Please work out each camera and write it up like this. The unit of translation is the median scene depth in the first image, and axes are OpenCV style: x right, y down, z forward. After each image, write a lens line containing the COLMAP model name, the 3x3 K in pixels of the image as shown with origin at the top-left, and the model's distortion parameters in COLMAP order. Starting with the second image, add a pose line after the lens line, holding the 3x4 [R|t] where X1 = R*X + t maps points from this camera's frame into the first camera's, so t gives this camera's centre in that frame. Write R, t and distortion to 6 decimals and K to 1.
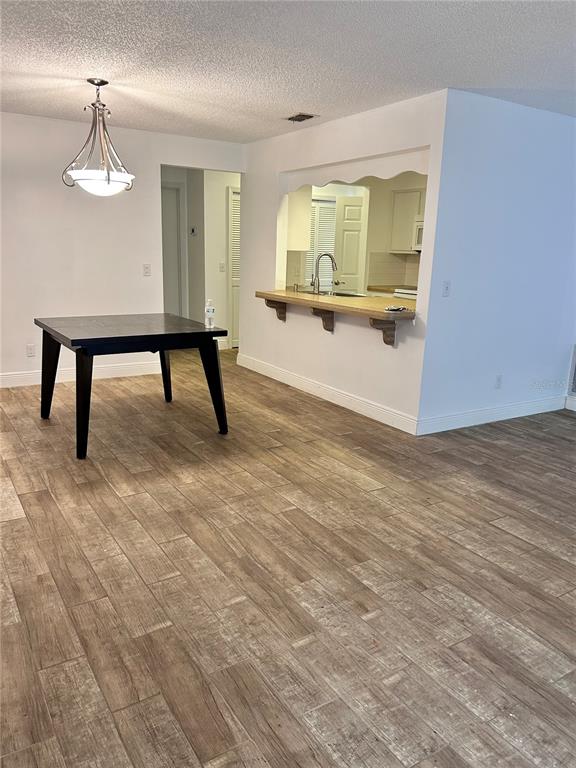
lens RADIAL K [[579.9, 0, 287.9], [0, 579.9, 383.8], [0, 0, 1]] dist [0.009818, -0.019488]
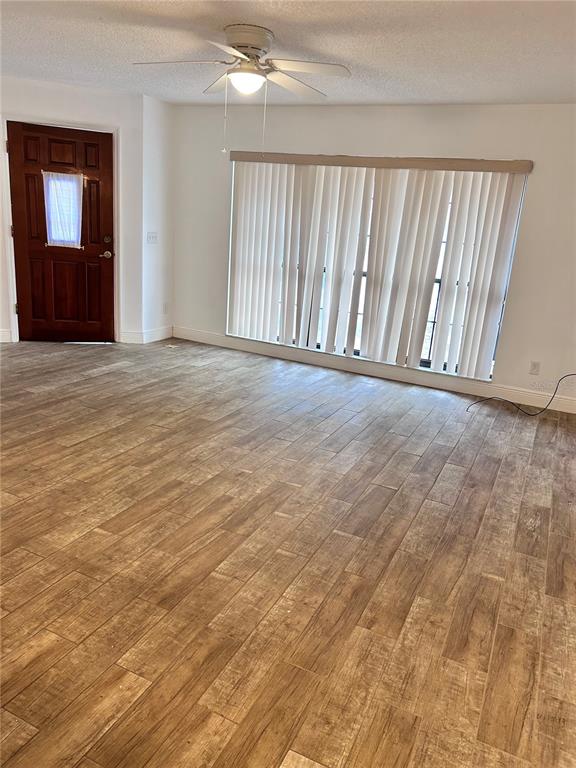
lens RADIAL K [[579.9, 0, 287.7], [0, 579.9, 384.4], [0, 0, 1]] dist [0.009818, -0.019488]
pose [[-0.530699, -0.302732, 0.791652, -0.885114], [0.106352, 0.902867, 0.416557, -0.357108], [-0.840862, 0.305260, -0.446954, 1.291263]]
